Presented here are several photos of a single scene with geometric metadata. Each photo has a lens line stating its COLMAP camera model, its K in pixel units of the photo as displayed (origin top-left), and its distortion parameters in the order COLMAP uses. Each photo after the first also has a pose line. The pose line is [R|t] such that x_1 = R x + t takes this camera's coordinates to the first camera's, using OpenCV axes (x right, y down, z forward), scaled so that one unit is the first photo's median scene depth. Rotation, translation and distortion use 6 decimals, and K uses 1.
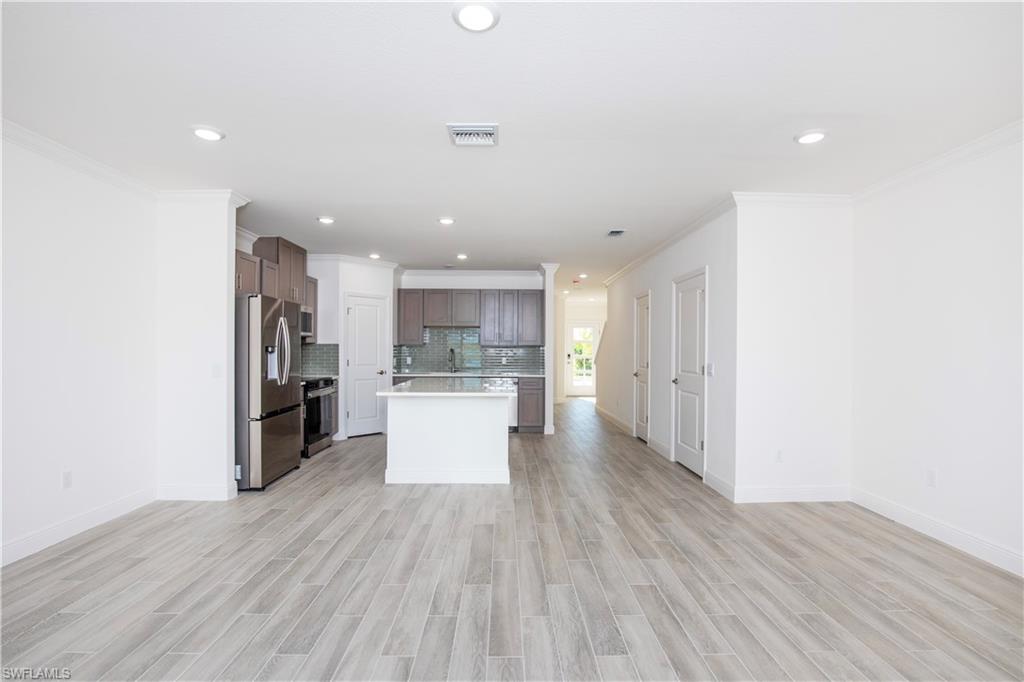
lens RADIAL K [[469.0, 0, 509.3], [0, 469.0, 343.1], [0, 0, 1]] dist [-0.027870, 0.002417]
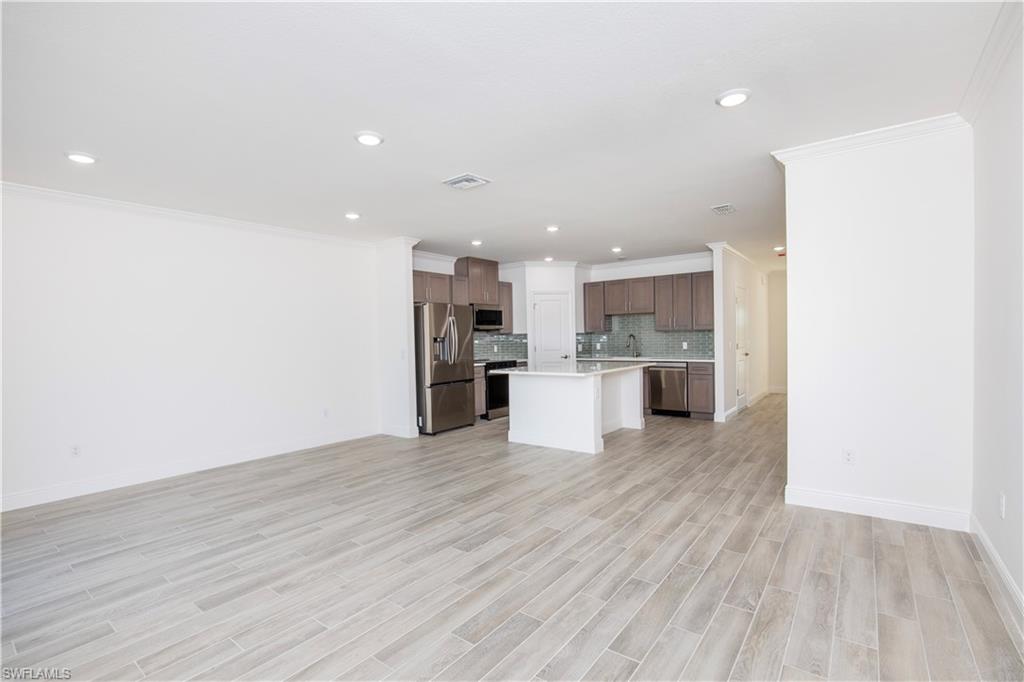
lens RADIAL K [[469.0, 0, 510.6], [0, 469.0, 340.9], [0, 0, 1]] dist [-0.027870, 0.002417]
pose [[0.785892, -0.017267, -0.618123, 0.621470], [0.032367, 0.999388, 0.013235, 0.005694], [0.617516, -0.030409, 0.785970, -0.010549]]
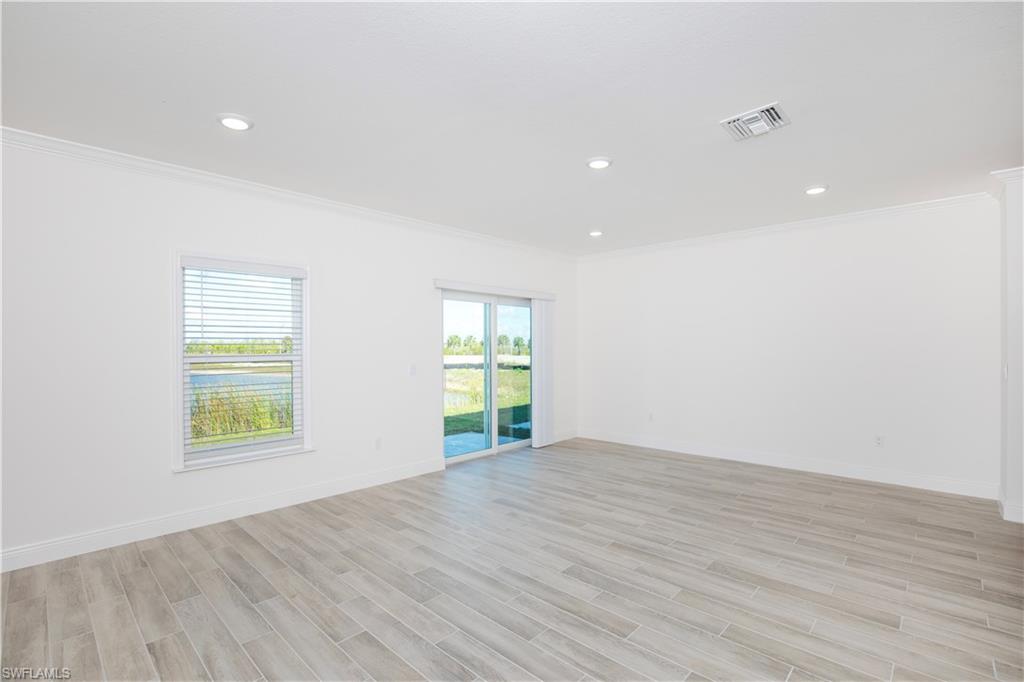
lens RADIAL K [[469.0, 0, 509.7], [0, 469.0, 349.5], [0, 0, 1]] dist [-0.027870, 0.002417]
pose [[-0.698938, 0.002920, -0.715177, 0.667359], [0.010769, 0.999921, -0.006442, 0.010672], [0.715102, -0.012205, -0.698914, 0.924720]]
